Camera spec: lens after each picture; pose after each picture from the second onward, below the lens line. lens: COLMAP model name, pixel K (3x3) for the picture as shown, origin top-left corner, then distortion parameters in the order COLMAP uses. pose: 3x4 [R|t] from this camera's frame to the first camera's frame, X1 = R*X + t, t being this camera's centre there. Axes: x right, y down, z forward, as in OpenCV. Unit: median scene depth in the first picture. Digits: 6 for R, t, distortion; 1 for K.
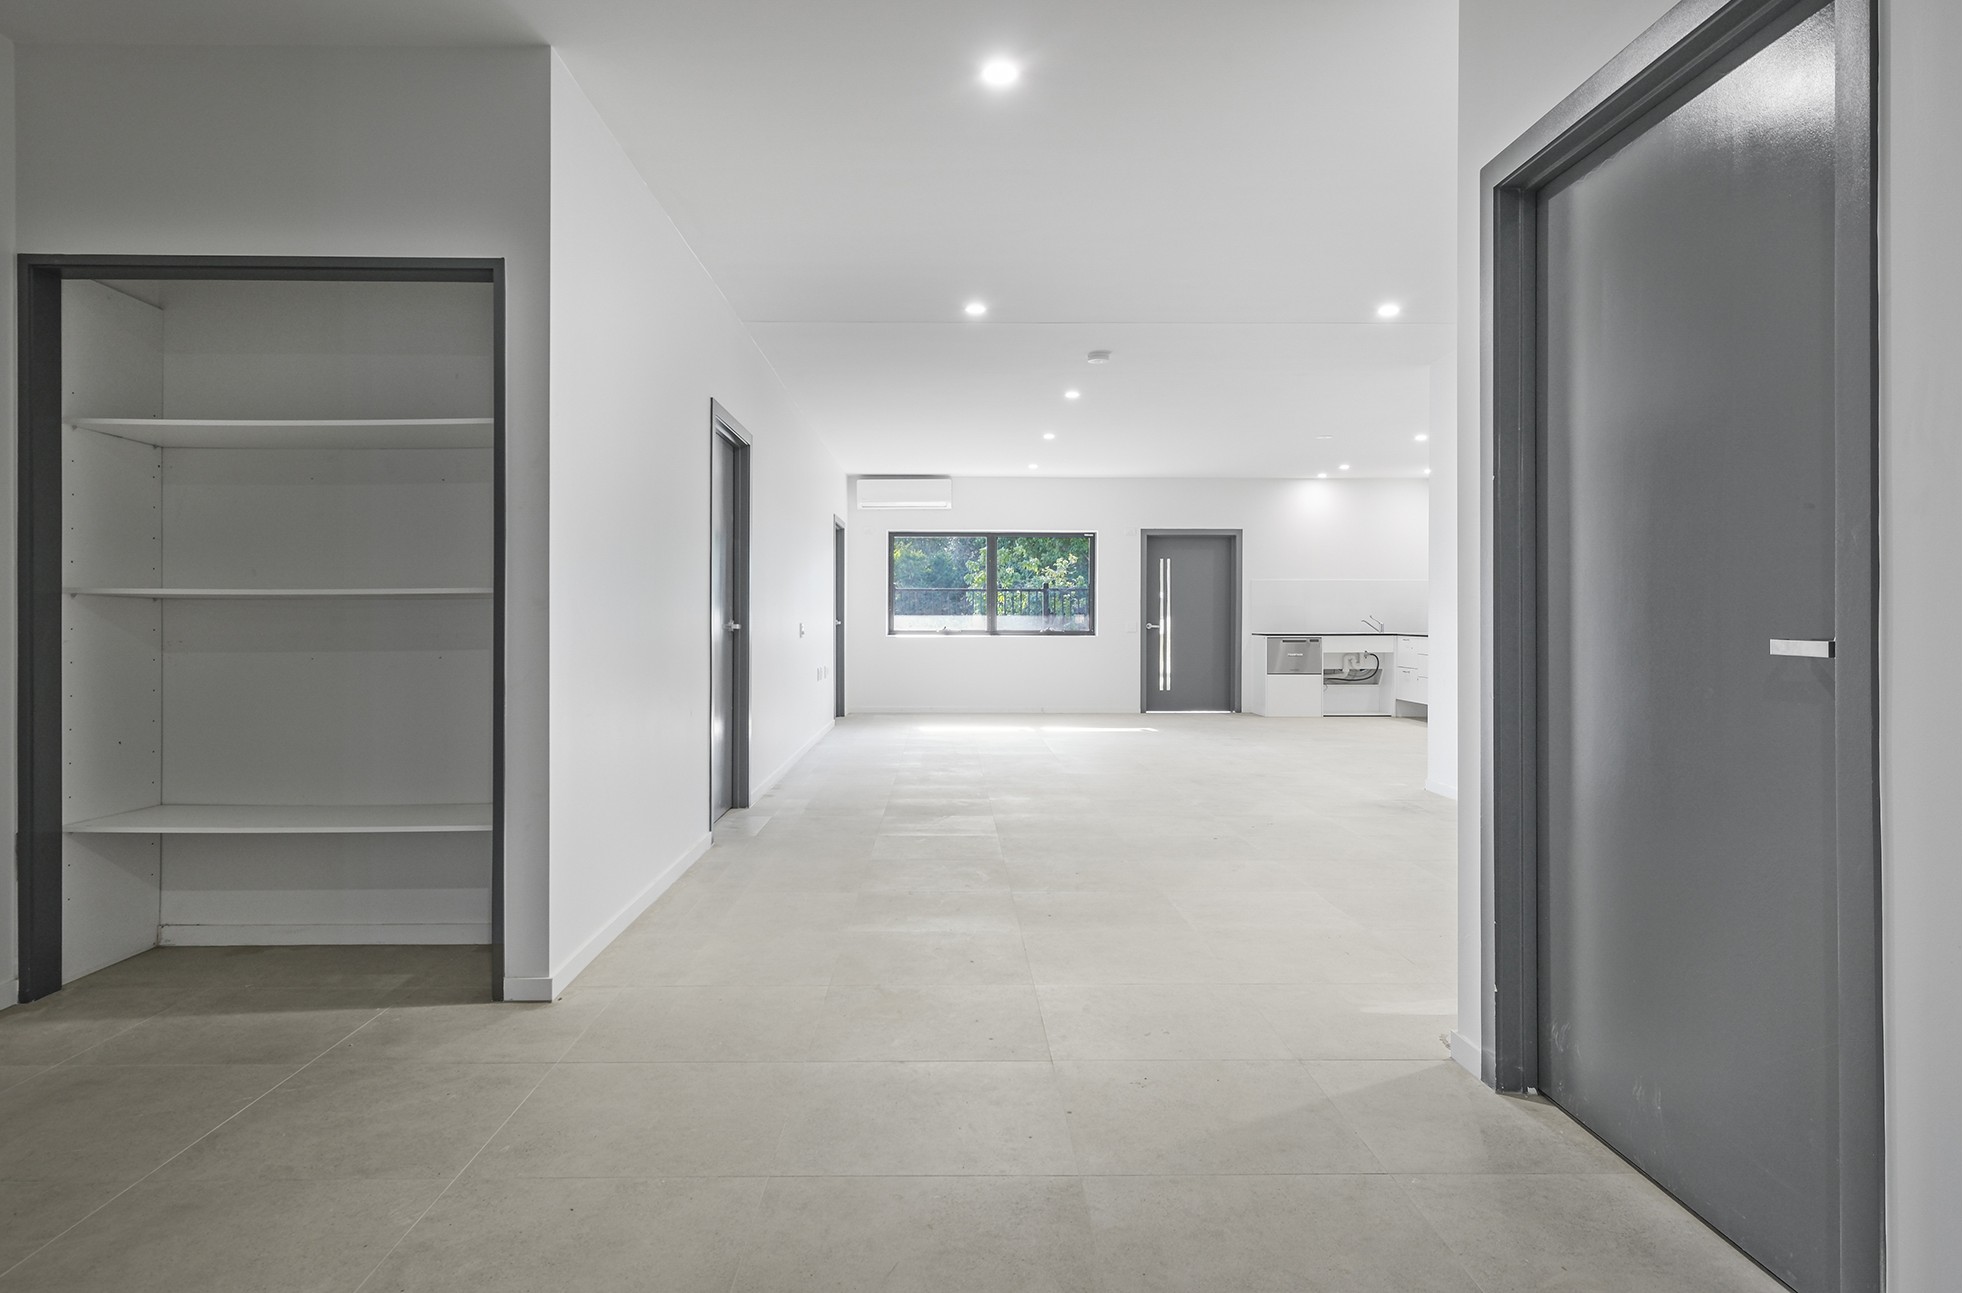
lens RADIAL K [[1135.8, 0, 974.0], [0, 1135.8, 630.4], [0, 0, 1]] dist [0.007218, 0.000226]
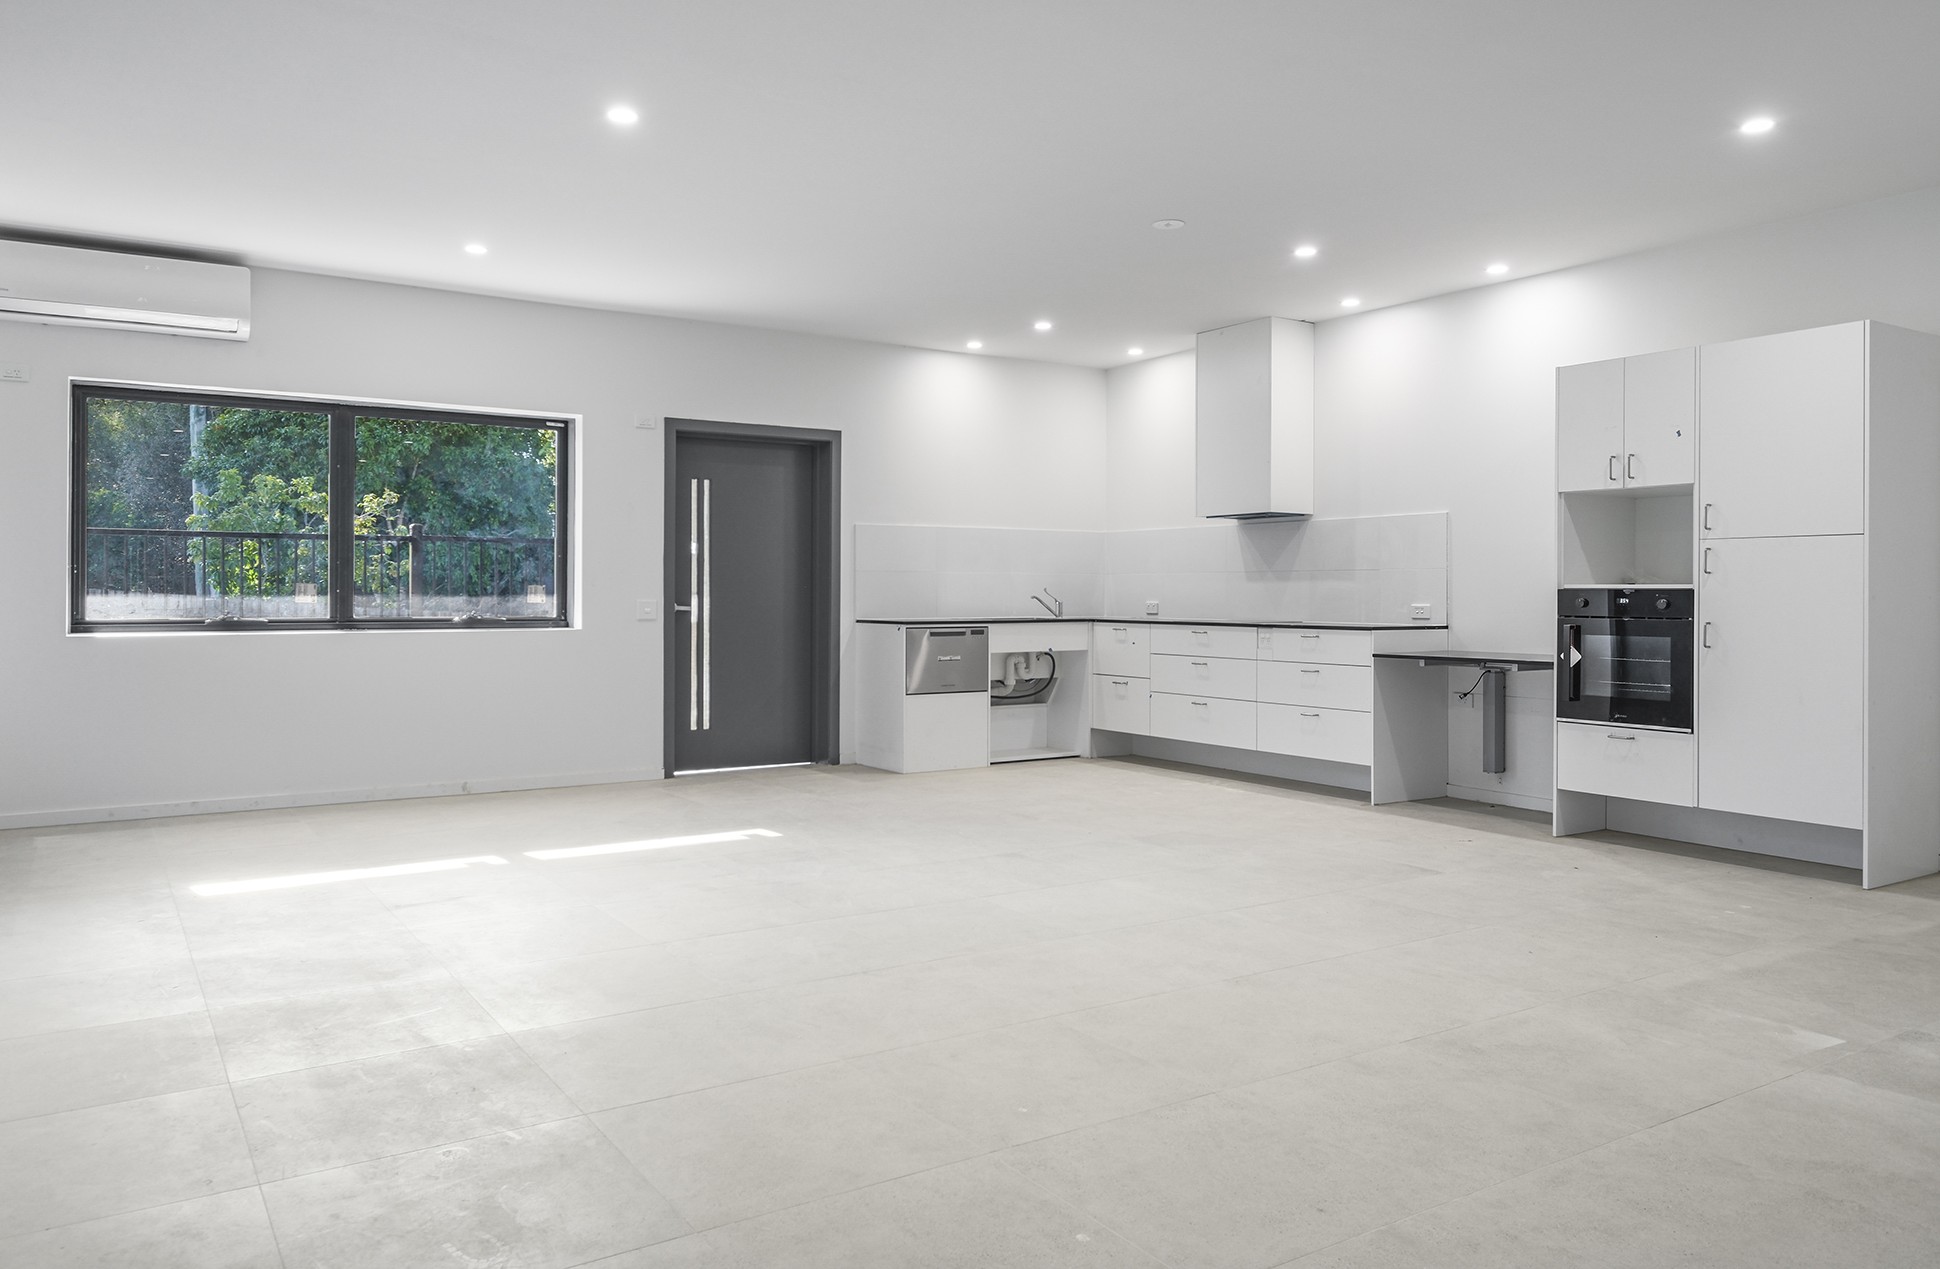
lens RADIAL K [[1357.7, 0, 944.4], [0, 1357.7, 602.0], [0, 0, 1]] dist [0.002590, 0.001211]
pose [[0.845036, -0.002122, 0.534706, -0.072464], [0.007620, 0.999938, -0.008074, -0.000588], [-0.534656, 0.010897, 0.845000, 0.418089]]
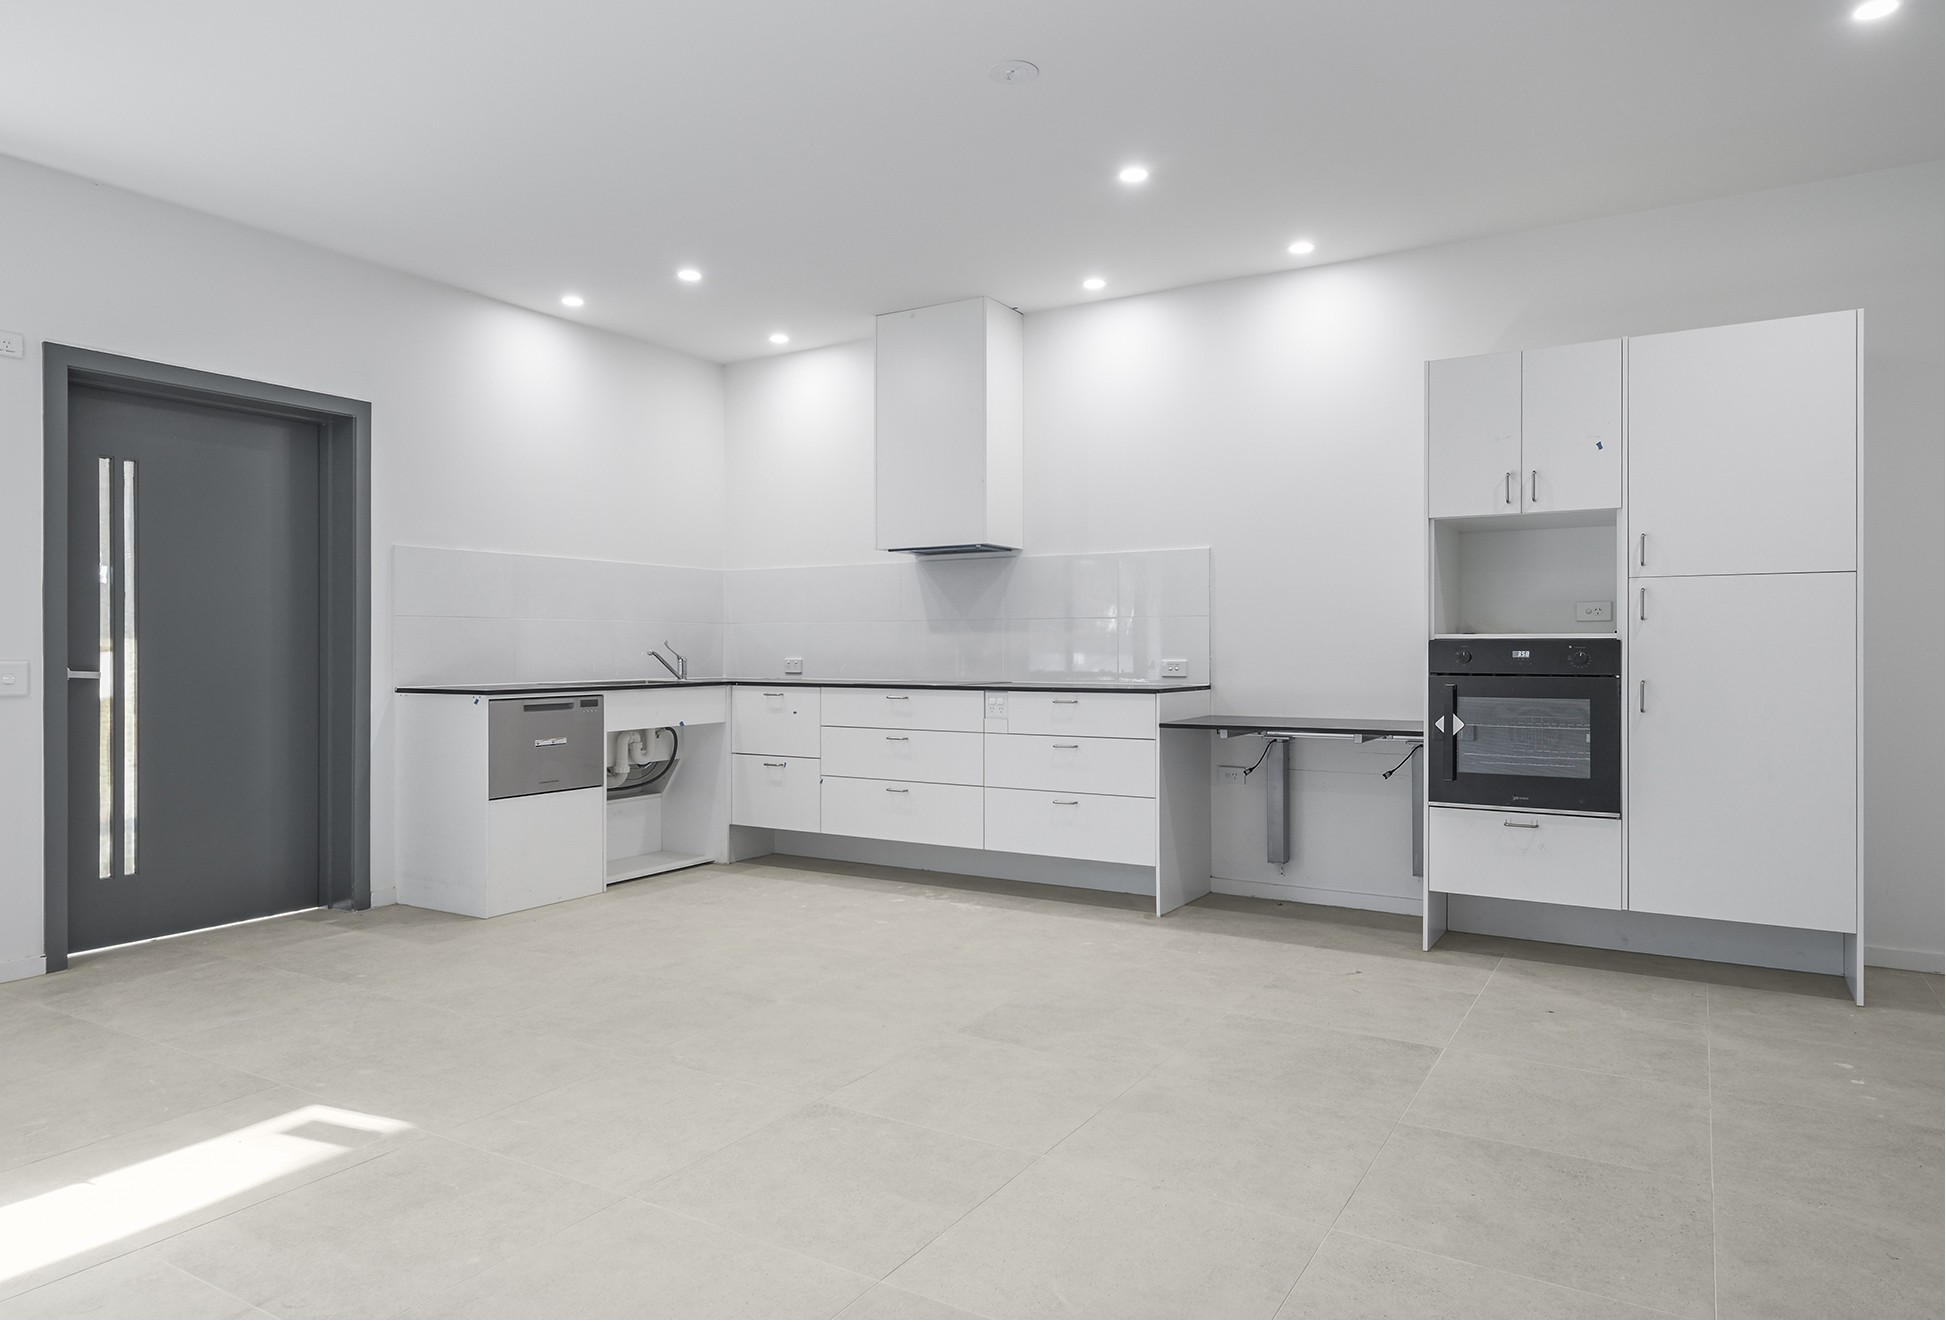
lens RADIAL K [[1222.0, 0, 958.6], [0, 1222.0, 654.1], [0, 0, 1]] dist [-0.001975, 0.005957]
pose [[0.530152, -0.005122, 0.847887, 0.004530], [0.016473, 0.999855, -0.004259, -0.003996], [-0.847743, 0.016225, 0.530160, 0.632874]]
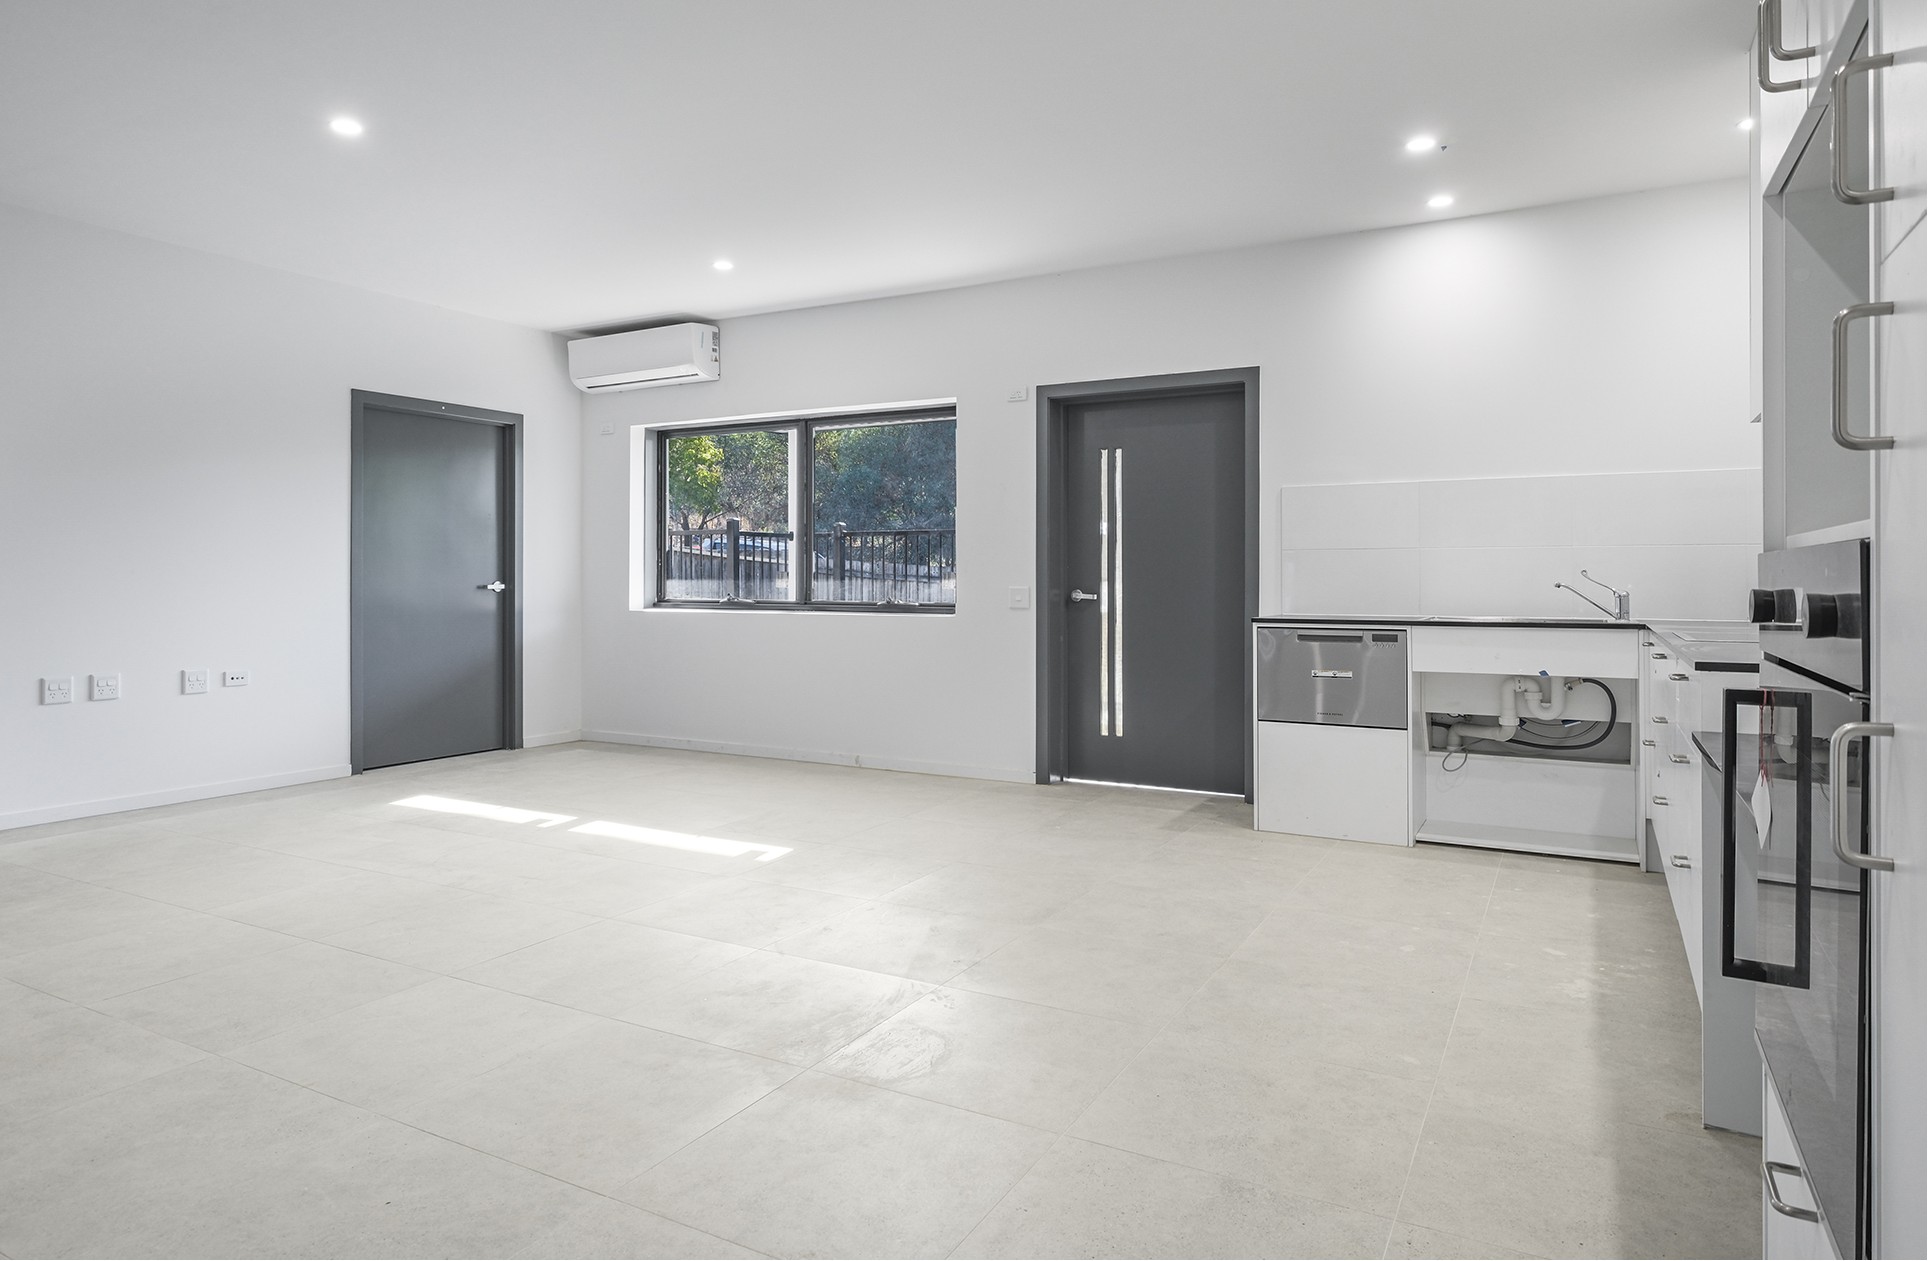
lens RADIAL K [[1160.5, 0, 917.9], [0, 1160.5, 566.5], [0, 0, 1]] dist [-0.014186, 0.000465]
pose [[0.860495, -0.004010, -0.509443, 0.344647], [-0.012020, 0.999531, -0.028171, -0.001700], [0.509317, 0.030364, 0.860043, 0.568213]]
